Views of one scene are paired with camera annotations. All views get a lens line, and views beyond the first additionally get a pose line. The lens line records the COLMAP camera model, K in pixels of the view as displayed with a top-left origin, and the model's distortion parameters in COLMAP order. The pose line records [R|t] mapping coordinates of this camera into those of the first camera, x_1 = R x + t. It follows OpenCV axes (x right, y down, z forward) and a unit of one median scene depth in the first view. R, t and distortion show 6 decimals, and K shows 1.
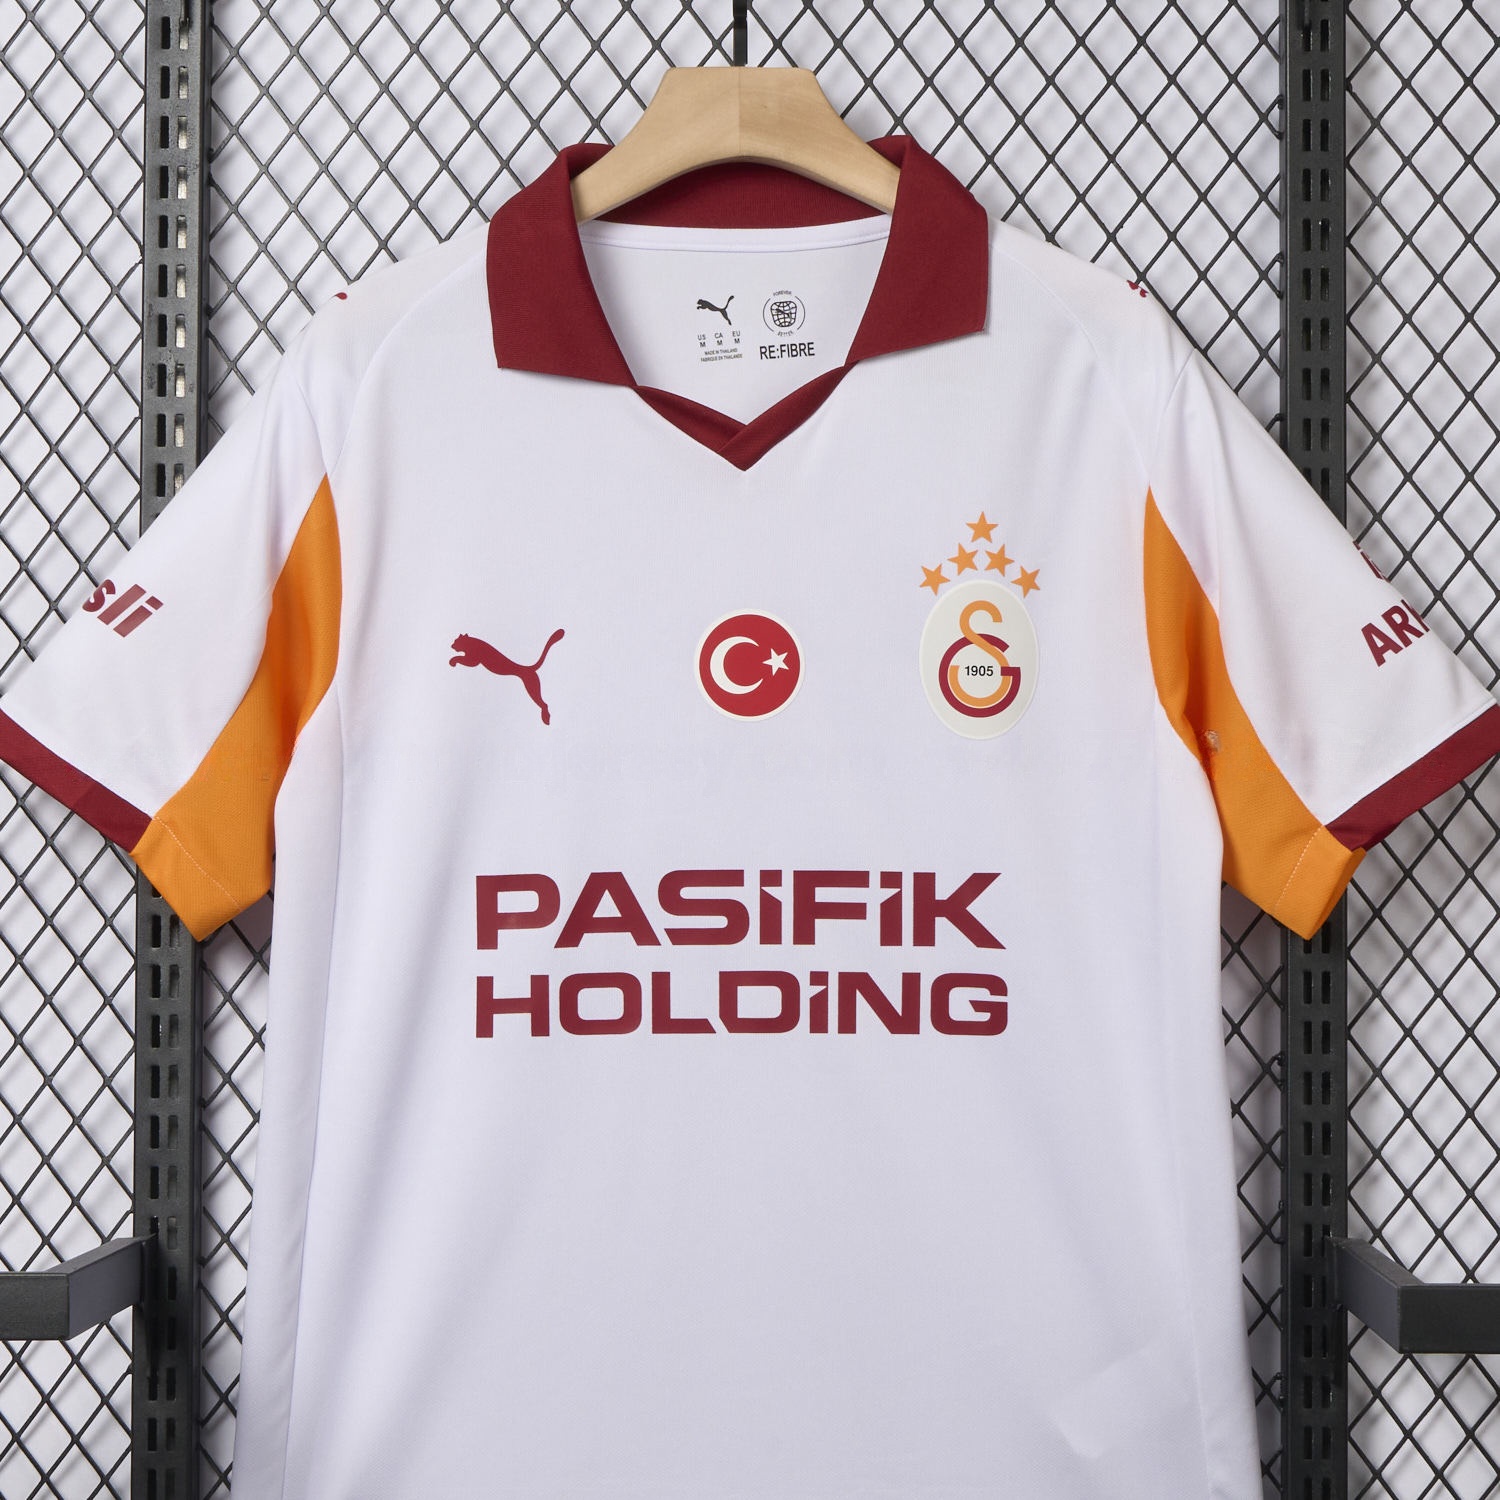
lens RADIAL K [[4349.2, 0, 756.1], [0, 4349.2, 759.3], [0, 0, 1]] dist [-0.029101, 0.000000]
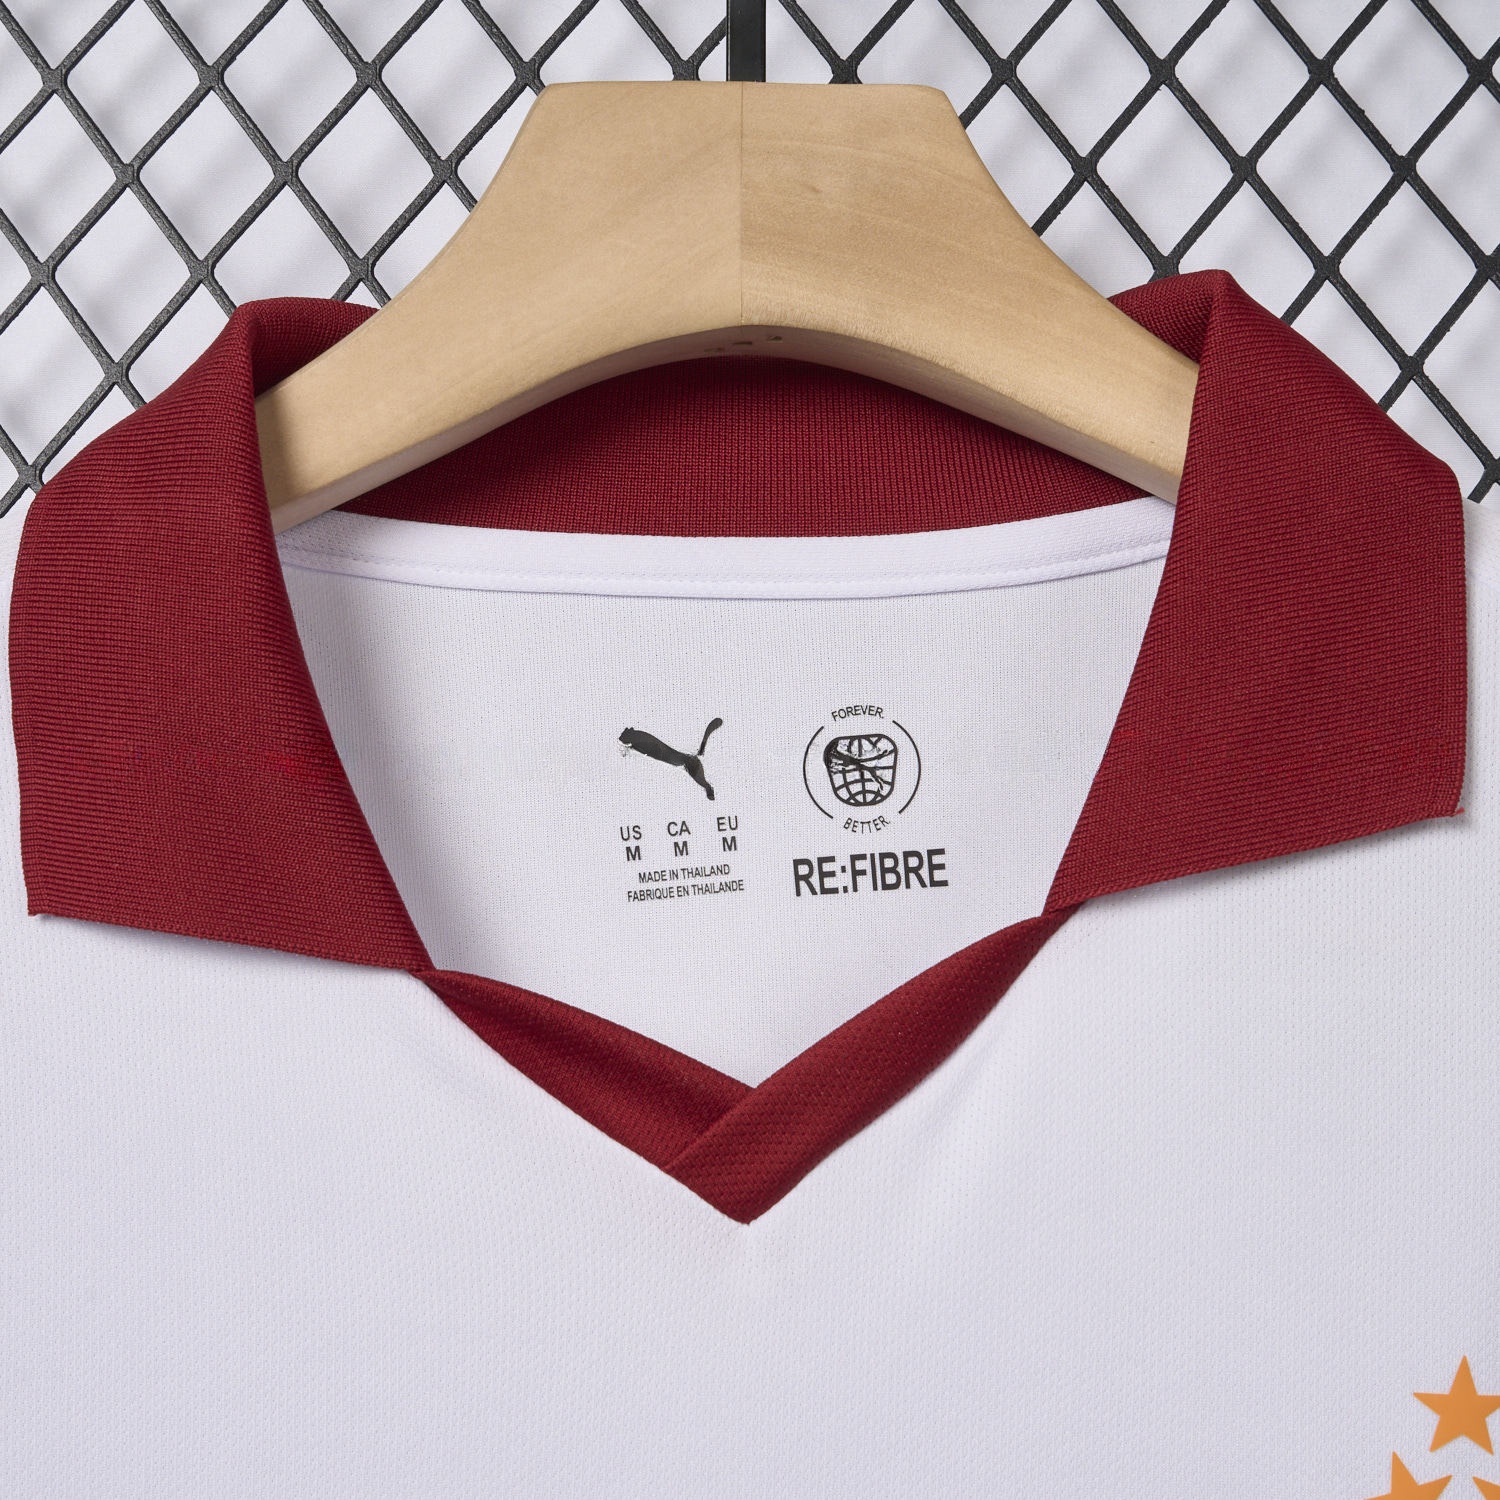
lens RADIAL K [[4349.2, 0, 751.0], [0, 4349.2, 750.1], [0, 0, 1]] dist [-0.029101, 0.000000]
pose [[0.999957, 0.008469, -0.003649, -0.001329], [-0.008867, 0.991709, -0.128197, -0.056778], [0.002533, 0.128223, 0.991742, 0.630142]]
